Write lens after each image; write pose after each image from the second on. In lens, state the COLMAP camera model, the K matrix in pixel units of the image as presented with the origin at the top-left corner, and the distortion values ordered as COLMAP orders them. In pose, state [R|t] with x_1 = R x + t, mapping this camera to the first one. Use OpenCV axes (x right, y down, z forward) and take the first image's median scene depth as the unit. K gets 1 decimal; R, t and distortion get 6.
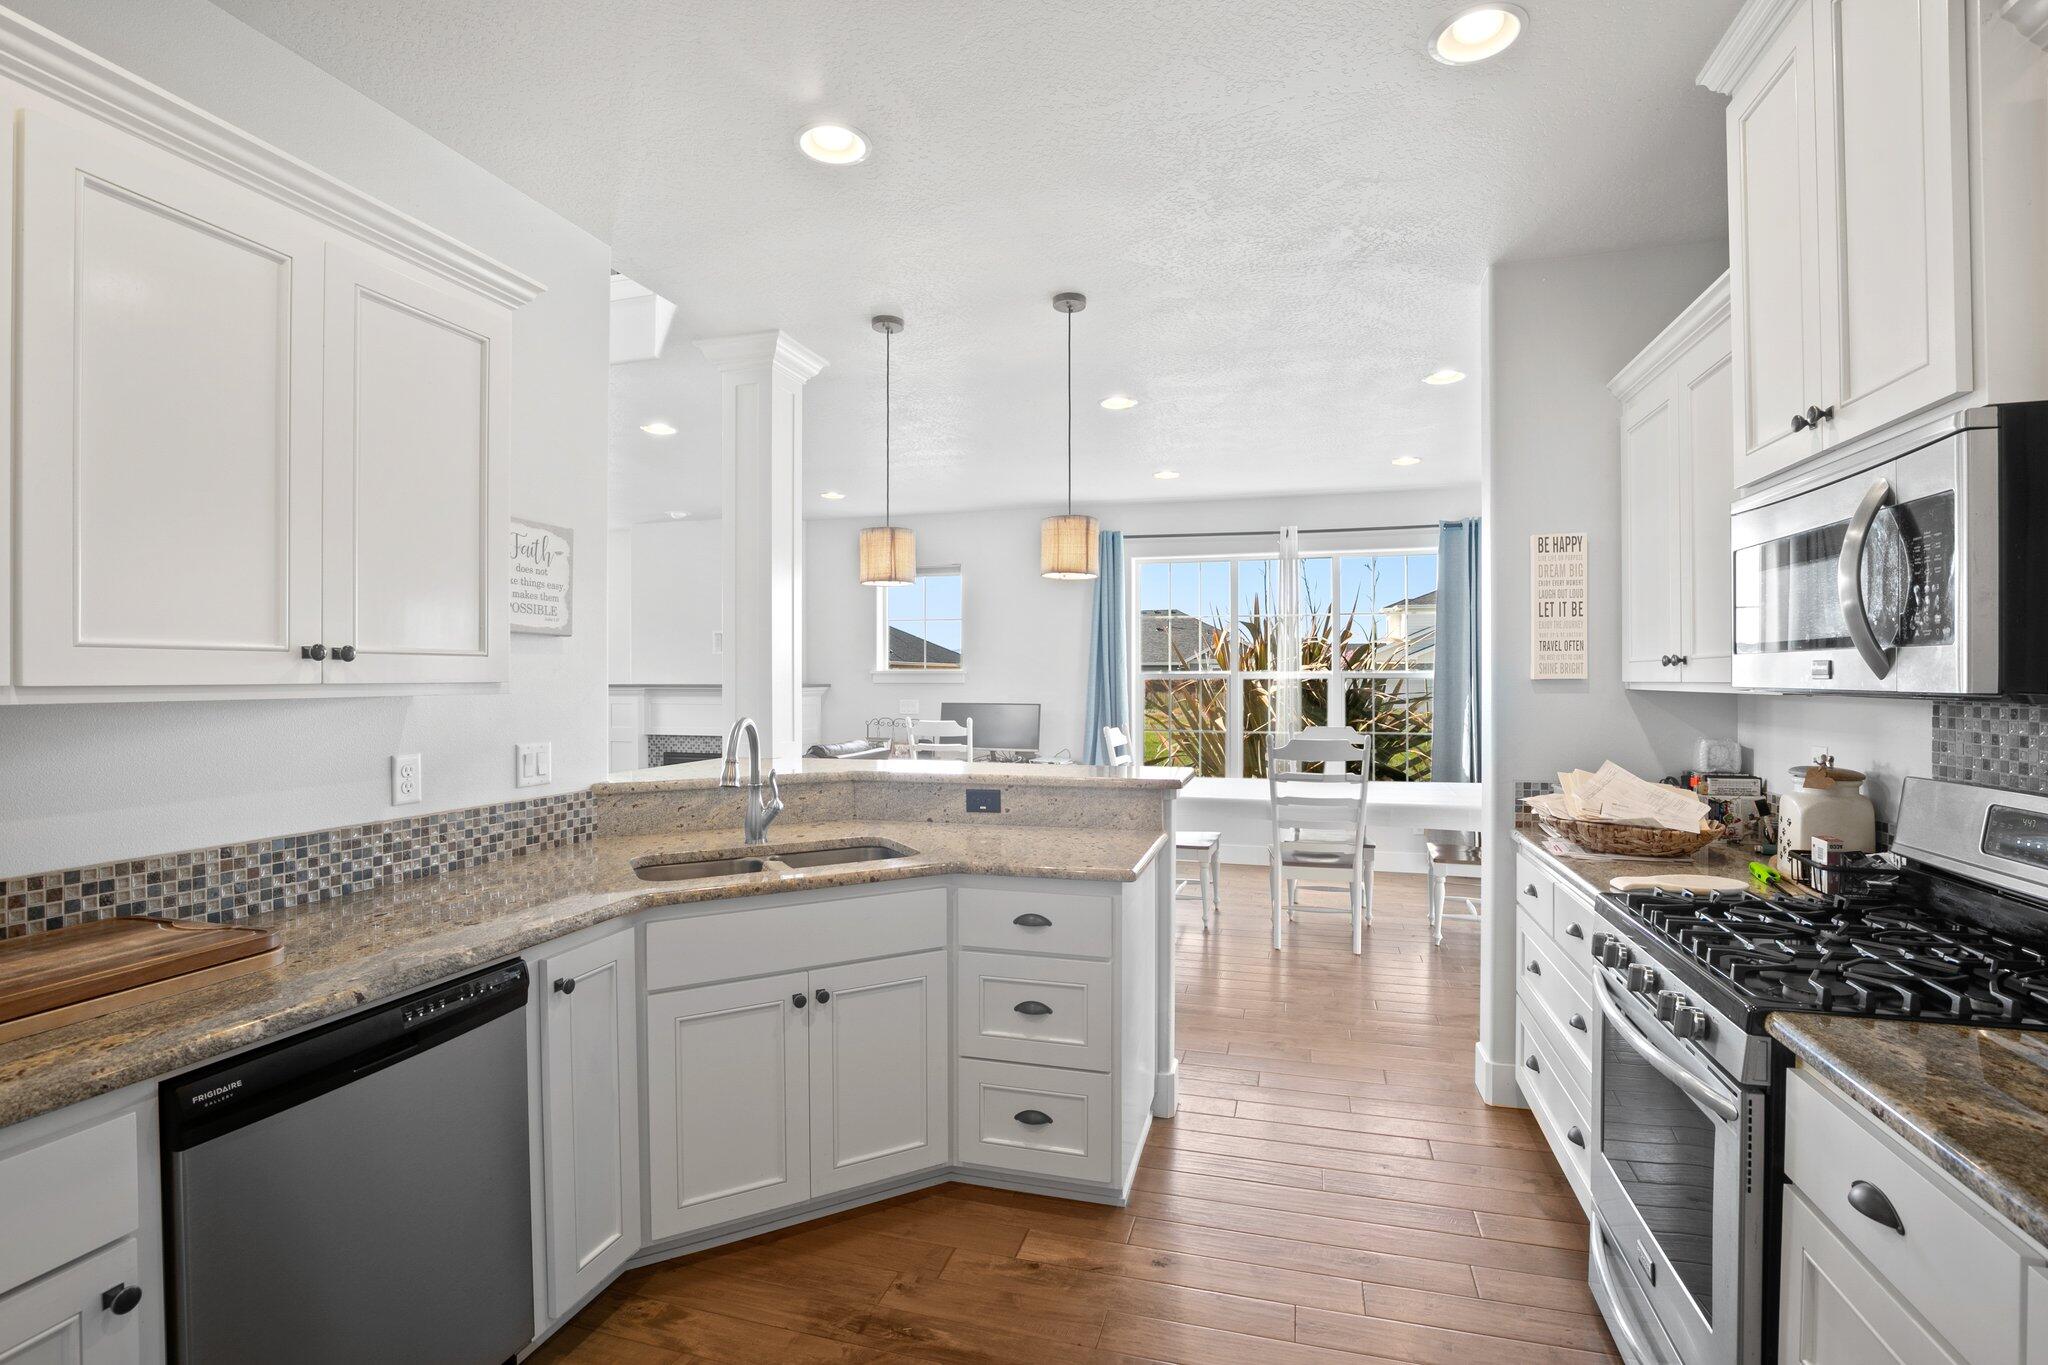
lens RADIAL K [[922.7, 0, 1042.1], [0, 922.7, 669.2], [0, 0, 1]] dist [0.006378, -0.001043]
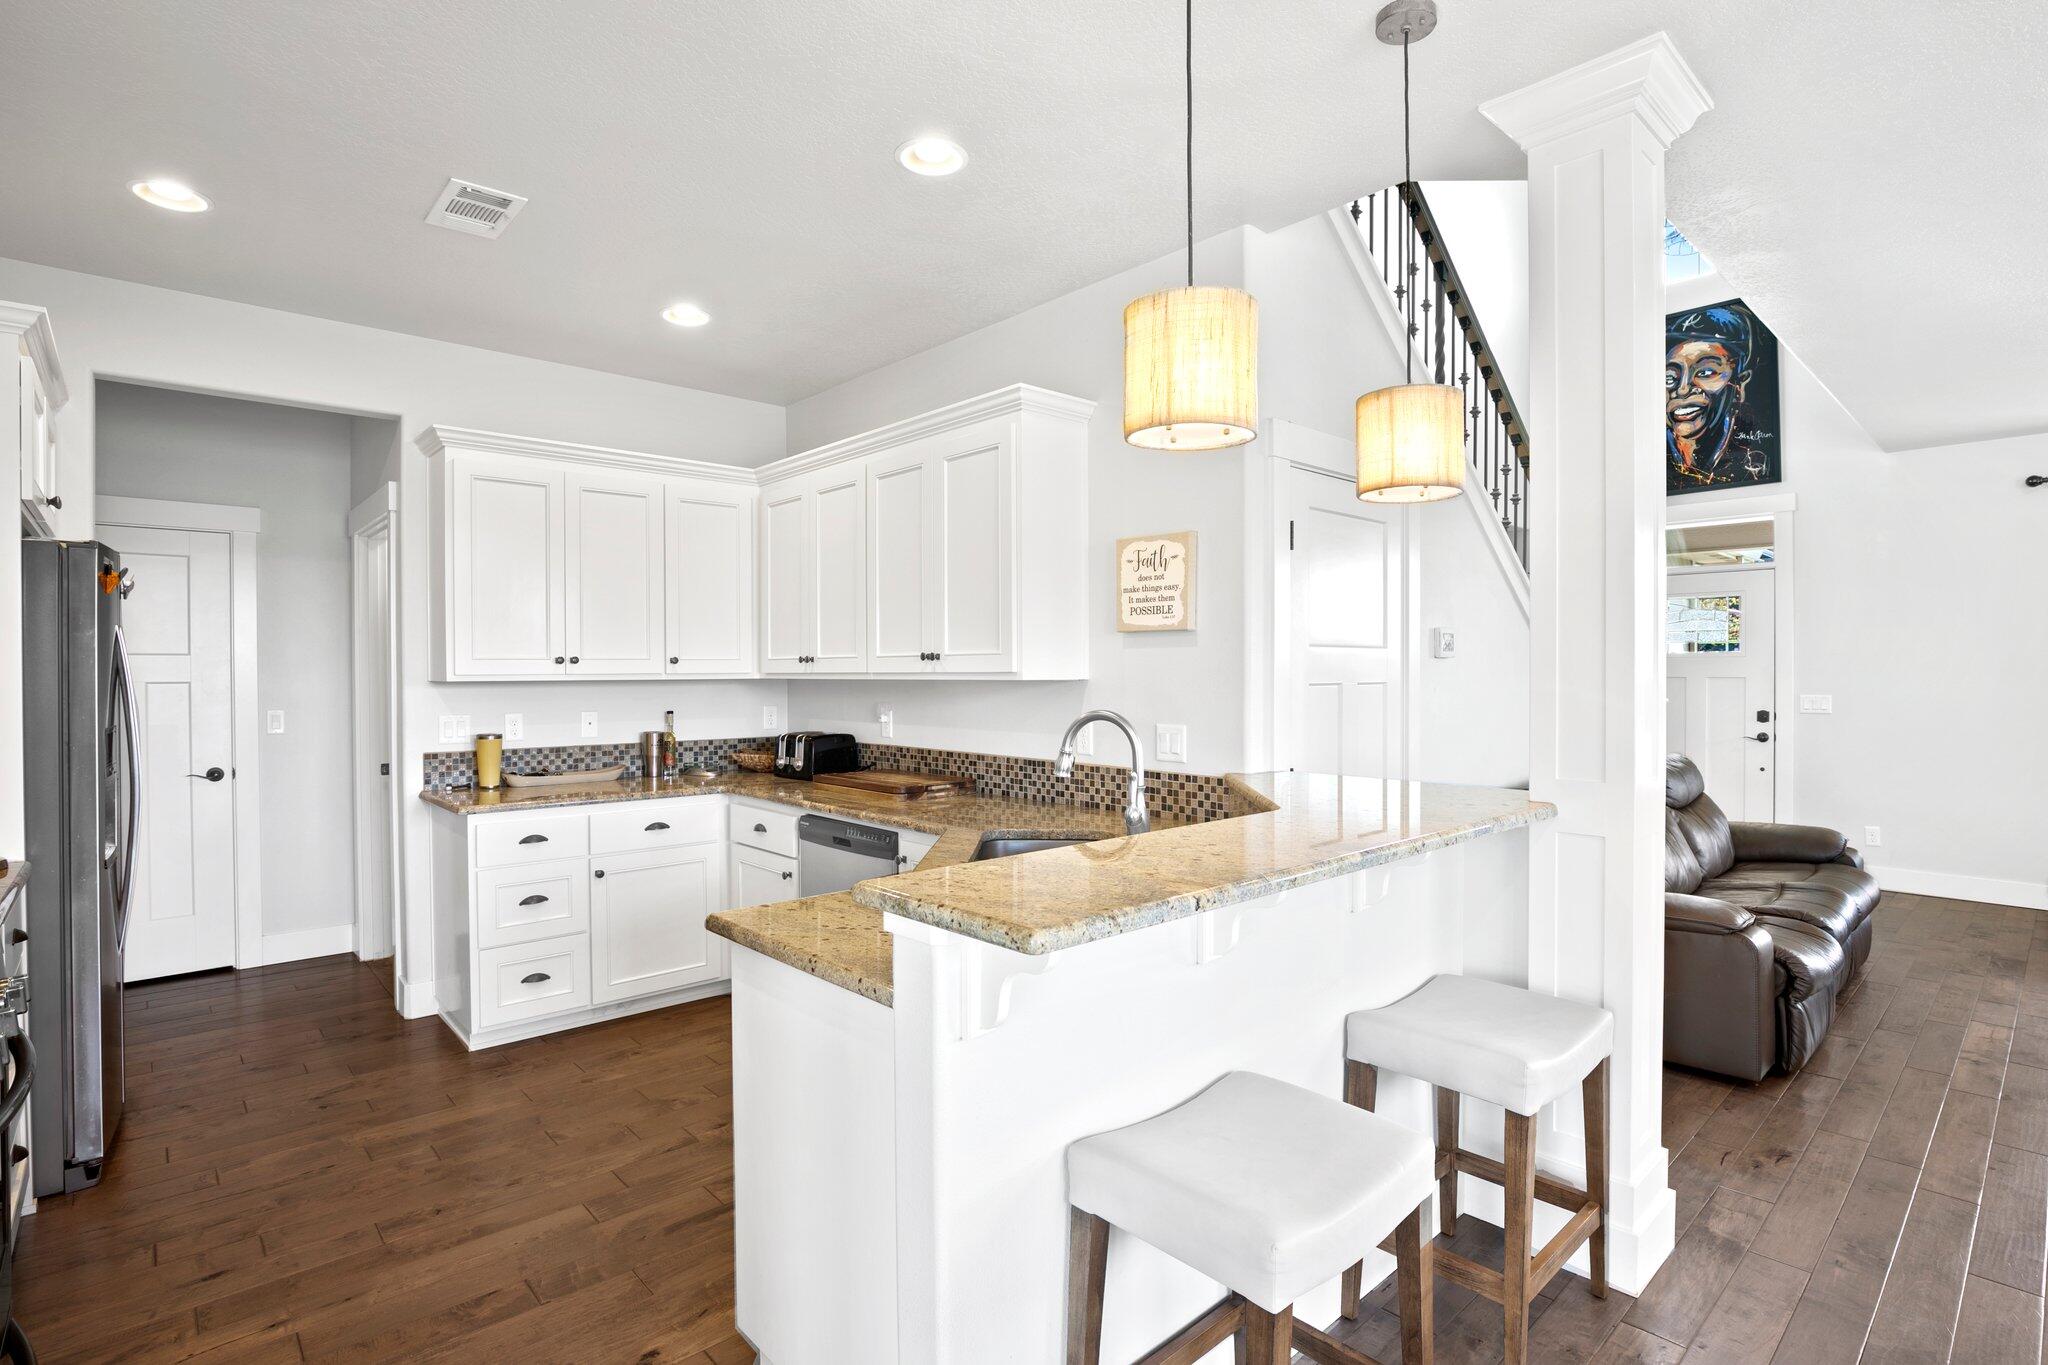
lens RADIAL K [[1022.3, 0, 1024.2], [0, 1022.3, 681.5], [0, 0, 1]] dist [-0.002732, 0.000242]
pose [[-0.515531, 0.017645, -0.856689, 0.647368], [0.013807, 0.999829, 0.012284, 0.007572], [0.856760, -0.005496, -0.515687, 1.519686]]
